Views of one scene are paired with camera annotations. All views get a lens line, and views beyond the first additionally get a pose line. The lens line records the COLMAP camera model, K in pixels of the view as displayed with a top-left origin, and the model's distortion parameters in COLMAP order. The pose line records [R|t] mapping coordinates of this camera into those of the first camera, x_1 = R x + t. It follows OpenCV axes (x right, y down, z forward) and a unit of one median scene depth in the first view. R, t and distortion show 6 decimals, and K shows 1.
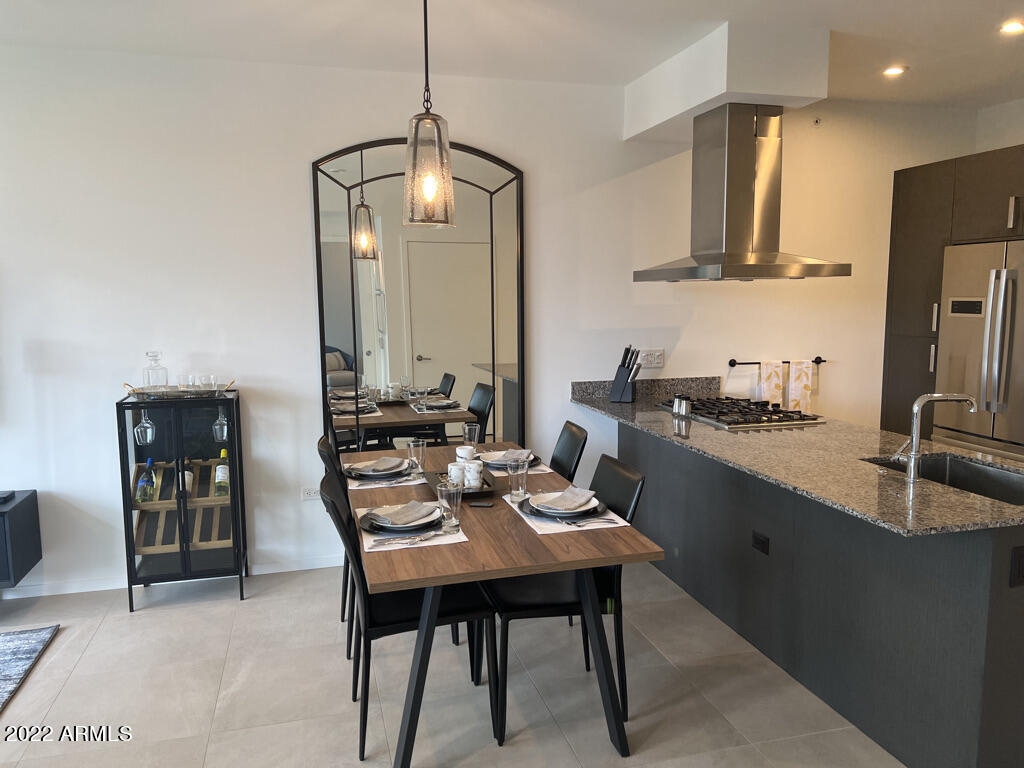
lens RADIAL K [[782.3, 0, 516.8], [0, 782.3, 384.3], [0, 0, 1]] dist [0.017459, 0.005399]
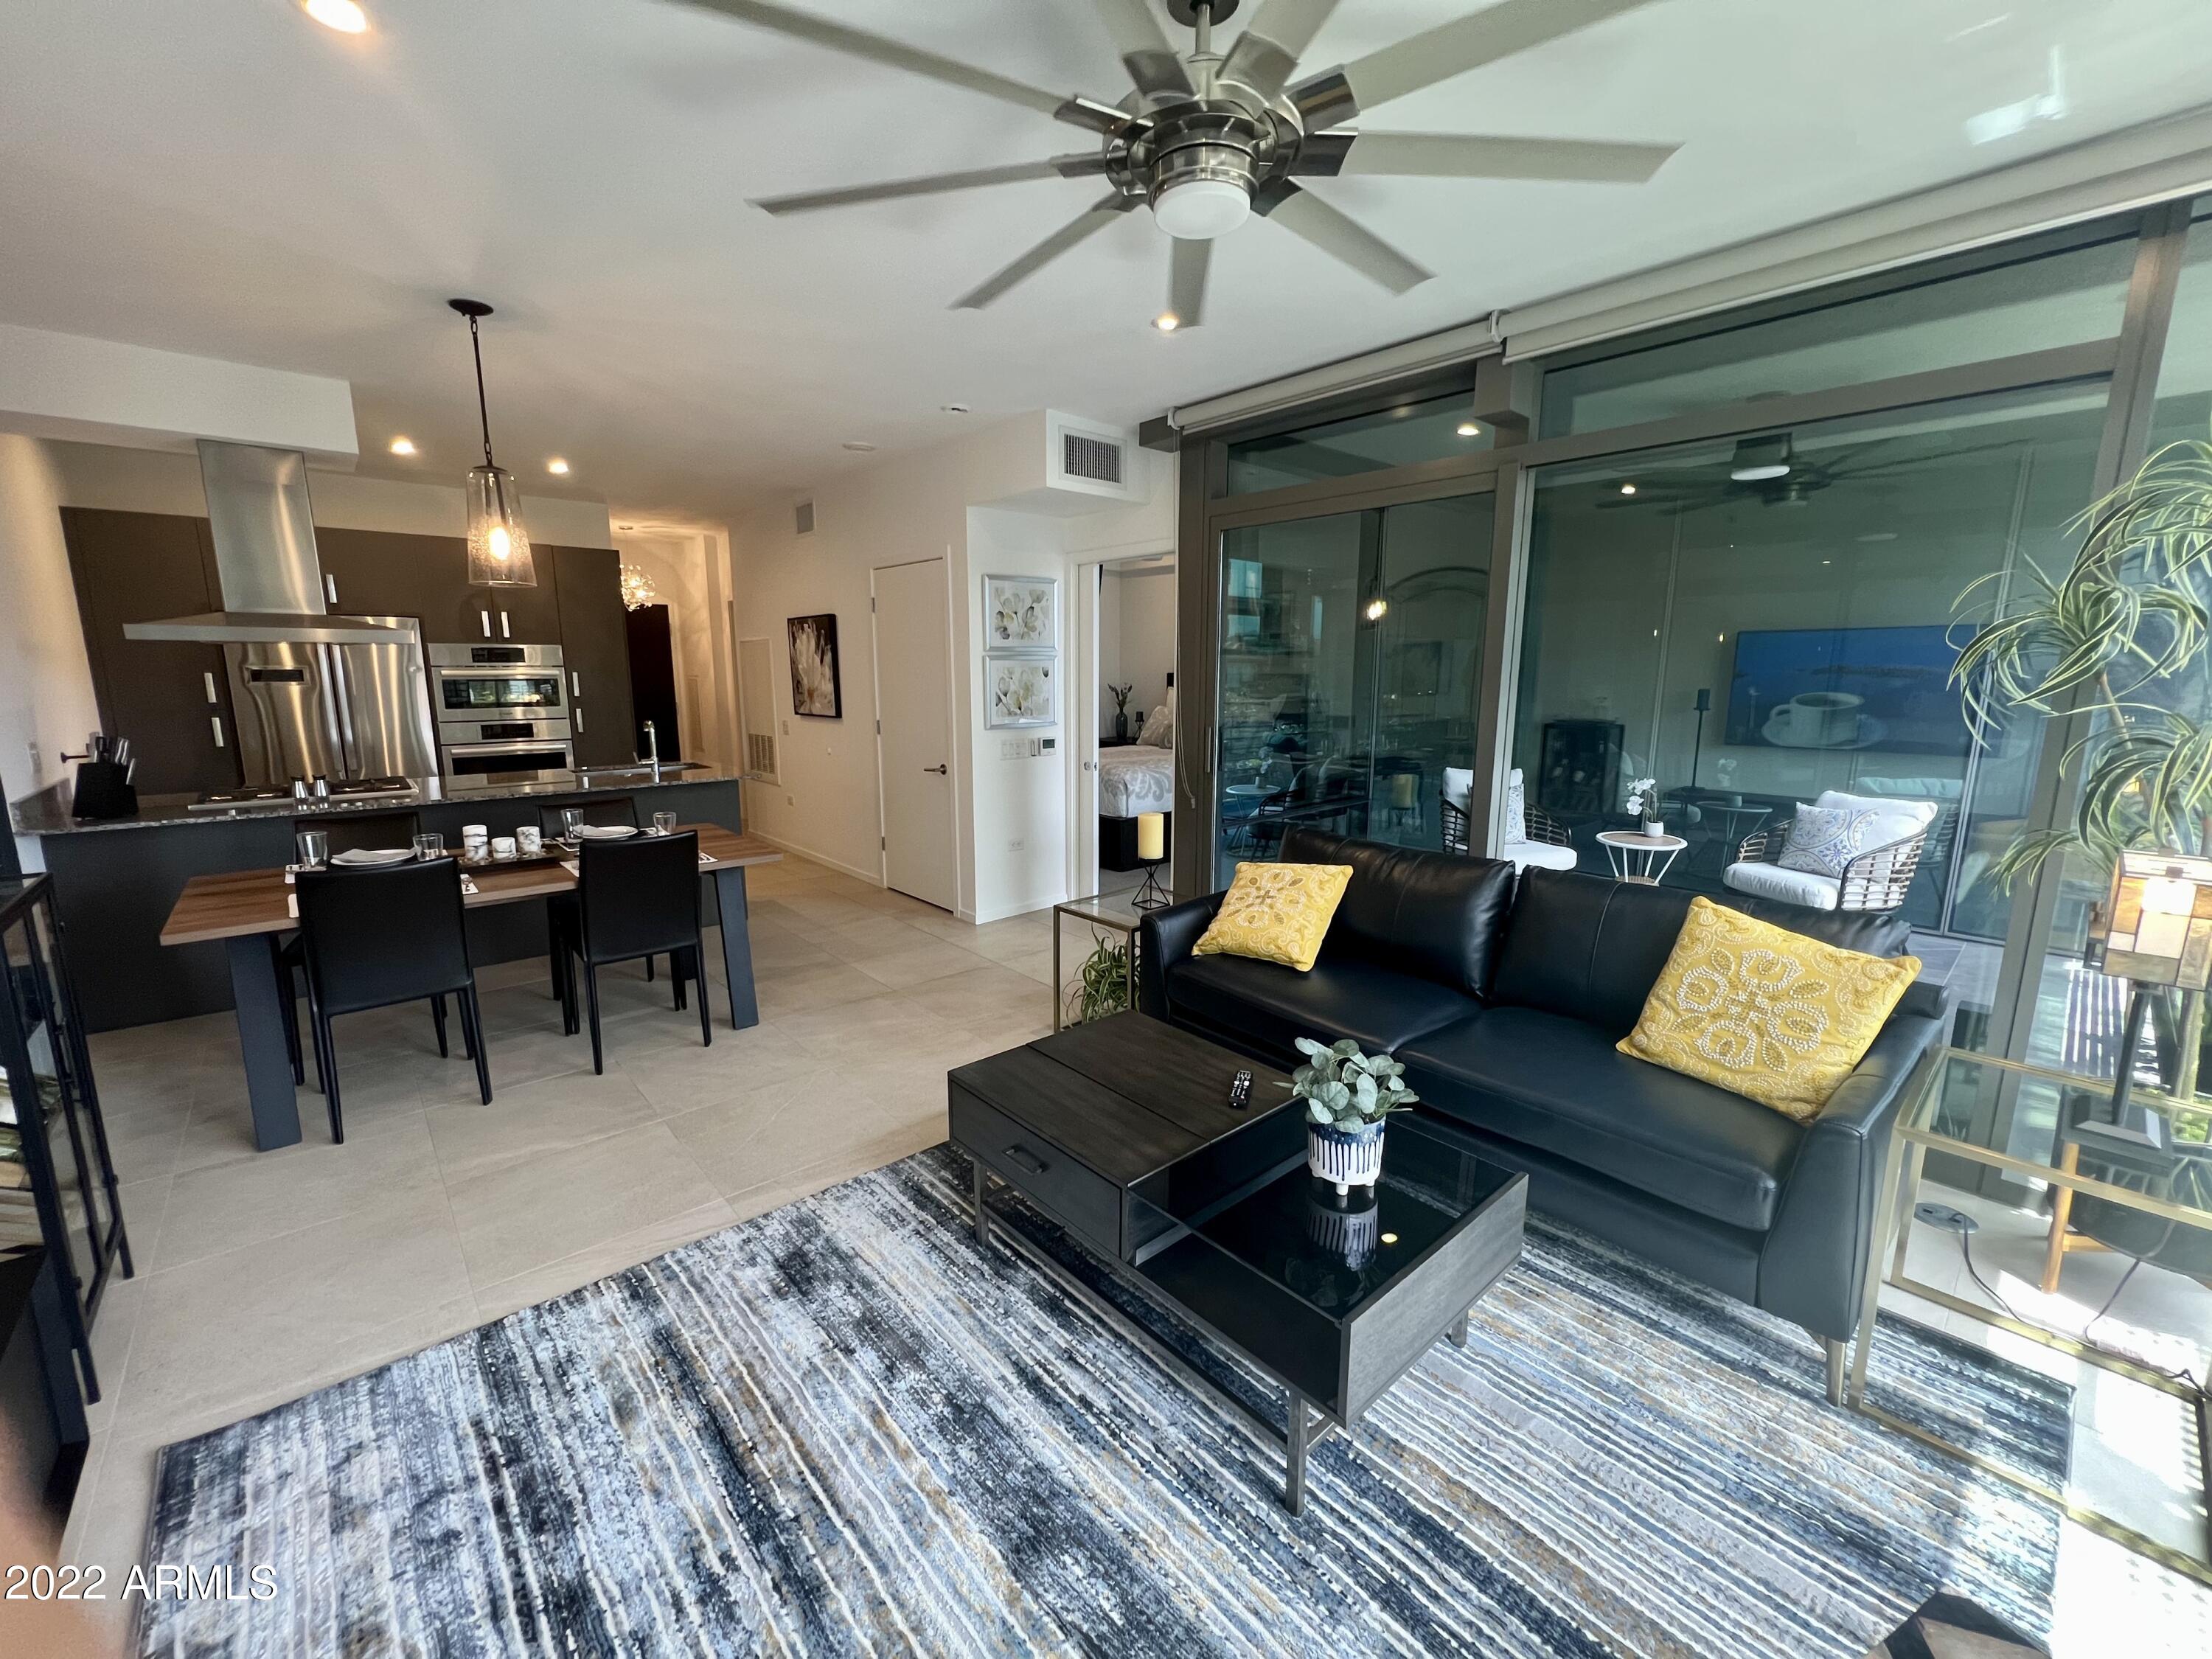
lens RADIAL K [[885.7, 0, 1098.1], [0, 885.7, 822.7], [0, 0, 1]] dist [0.000533, 0.000161]
pose [[-0.437499, -0.151885, 0.886299, -0.866865], [0.104212, 0.970426, 0.217744, -0.047797], [-0.893160, 0.187625, -0.408733, 0.515404]]
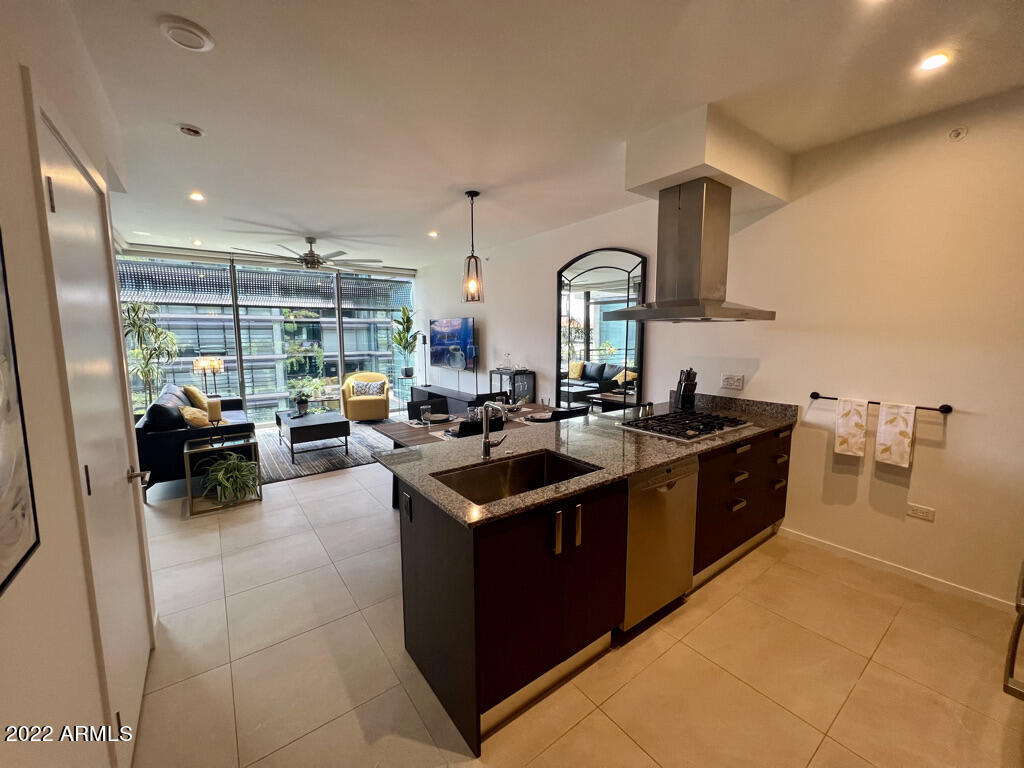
lens RADIAL K [[410.0, 0, 509.5], [0, 410.0, 381.3], [0, 0, 1]] dist [0.000533, 0.000161]
pose [[0.360904, 0.114494, -0.925548, 0.665057], [-0.108356, 0.990862, 0.080322, -0.047799], [0.926287, 0.071301, 0.370012, 0.402743]]
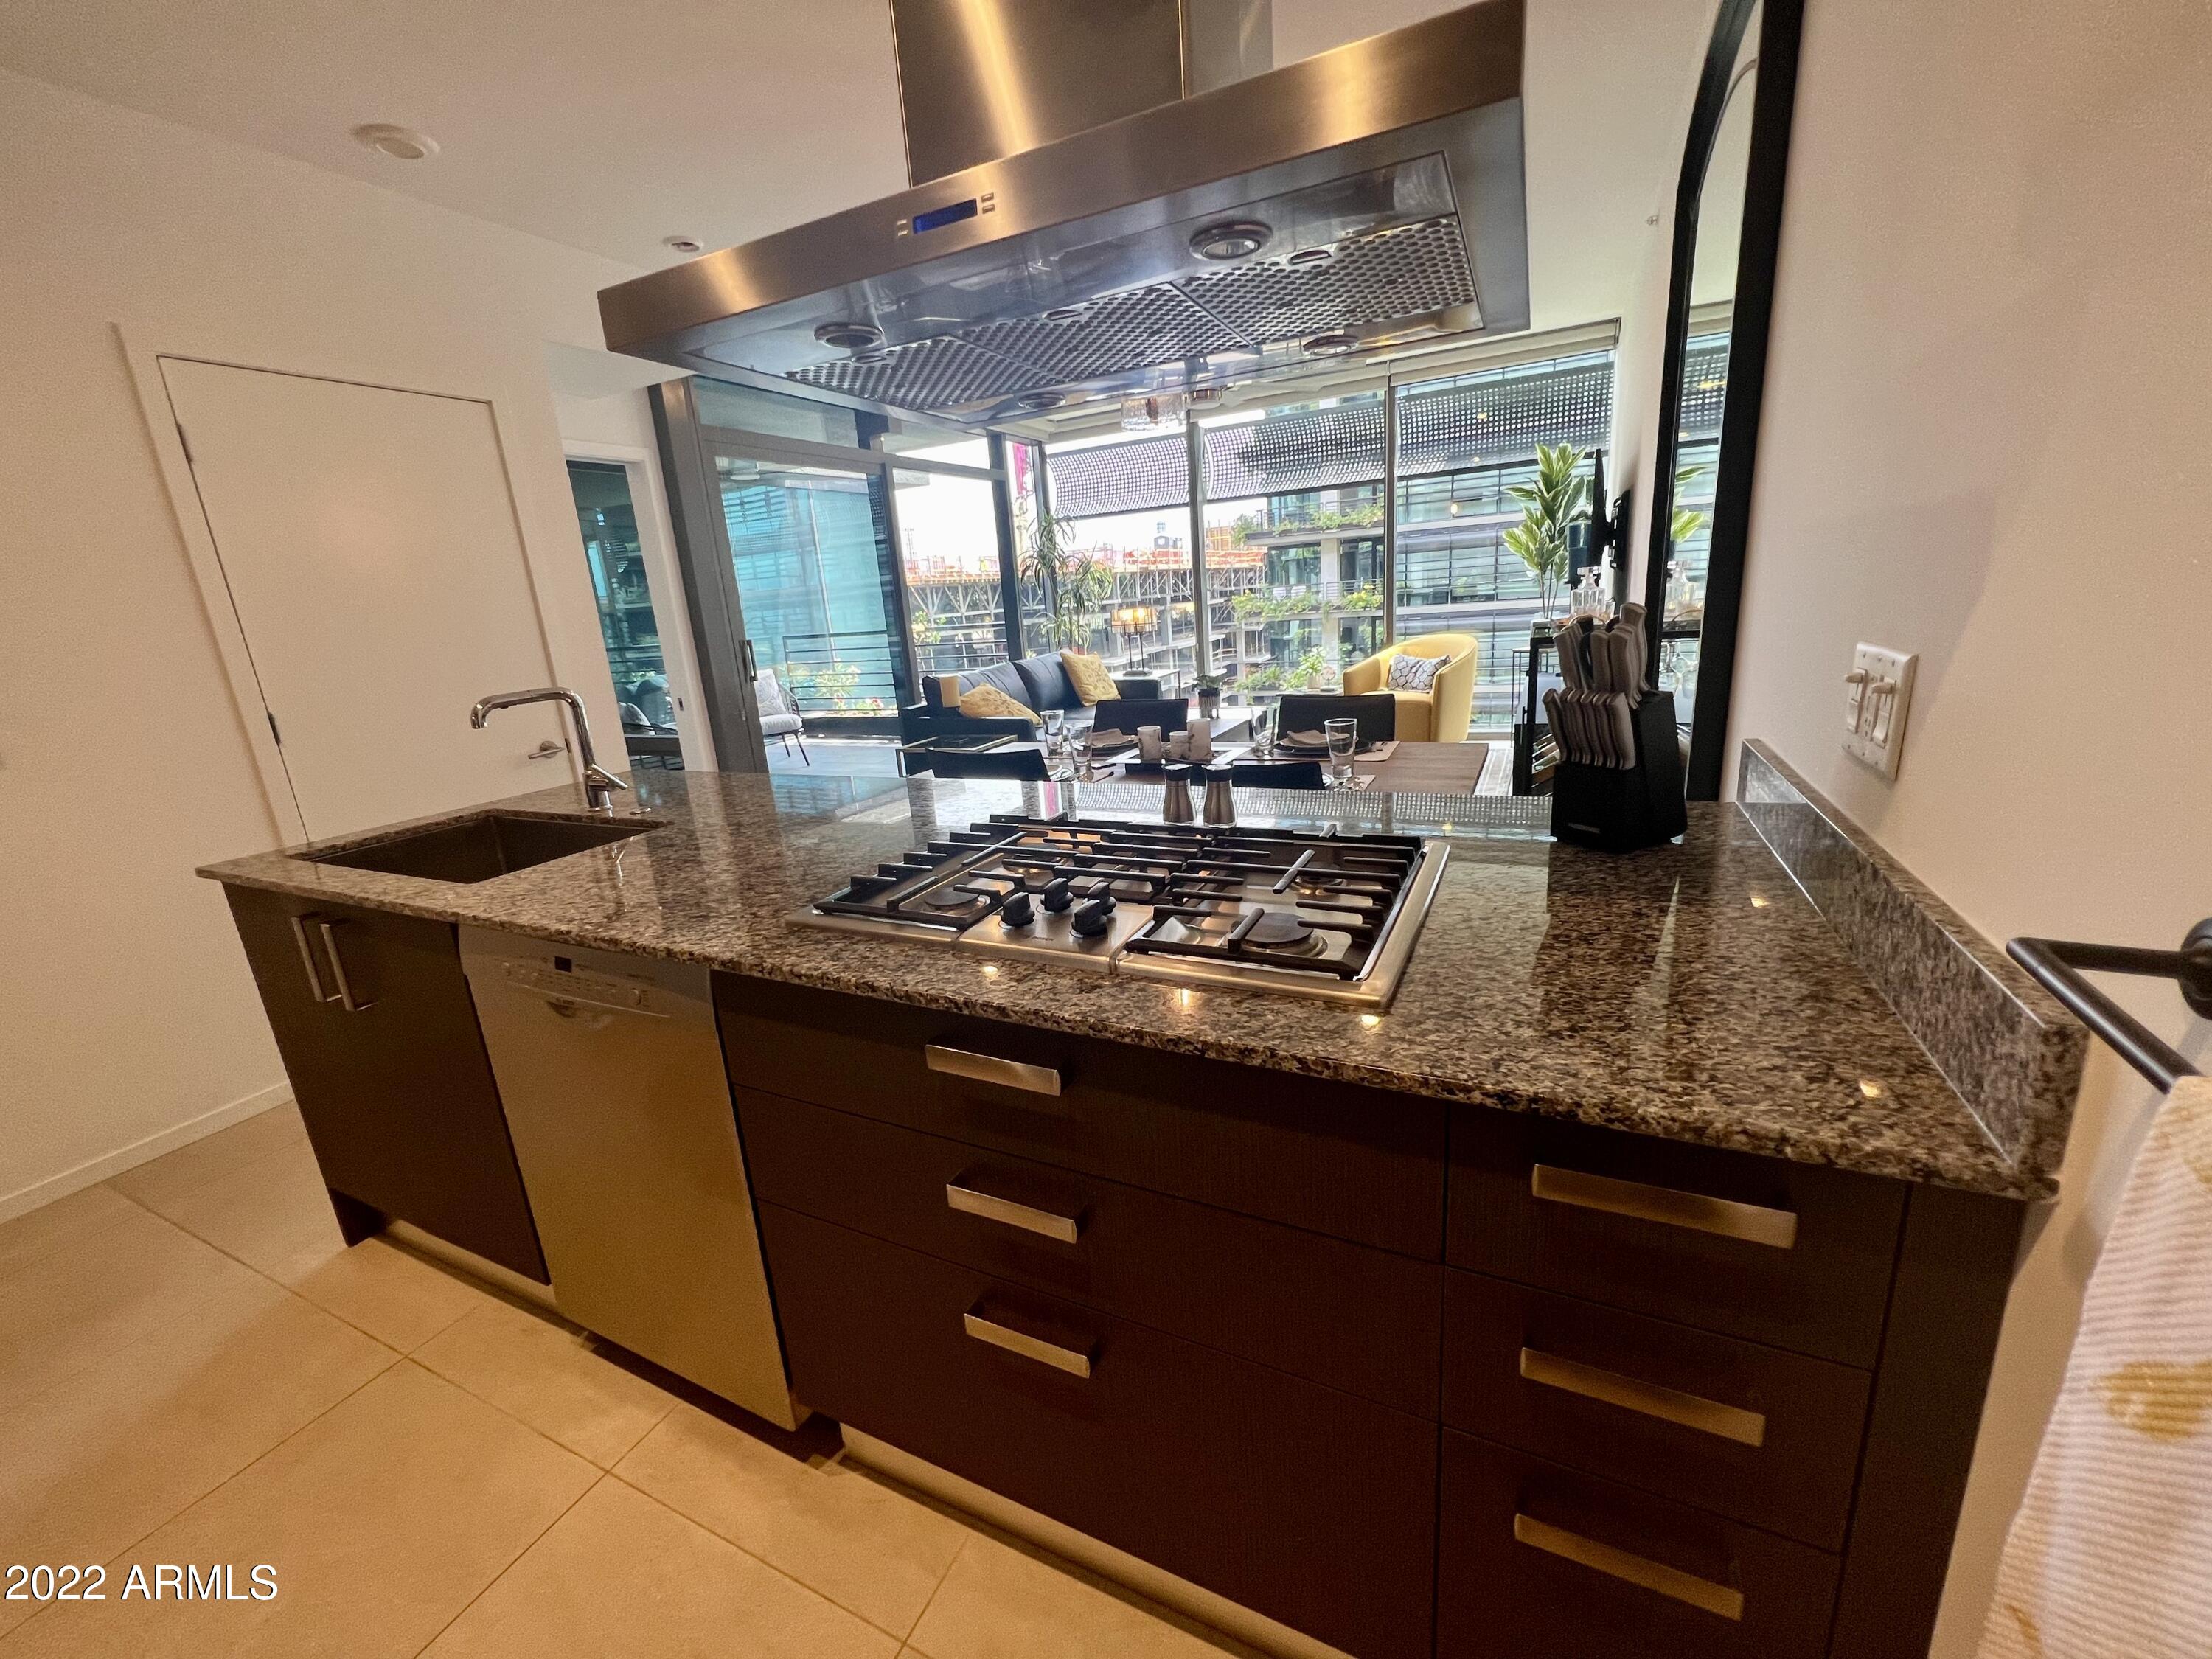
lens RADIAL K [[885.7, 0, 1100.8], [0, 885.7, 827.1], [0, 0, 1]] dist [0.000533, 0.000161]
pose [[-0.664053, 0.245187, -0.706341, 0.416740], [-0.008683, 0.942110, 0.335191, -0.071006], [0.747635, 0.228717, -0.623482, 0.993983]]
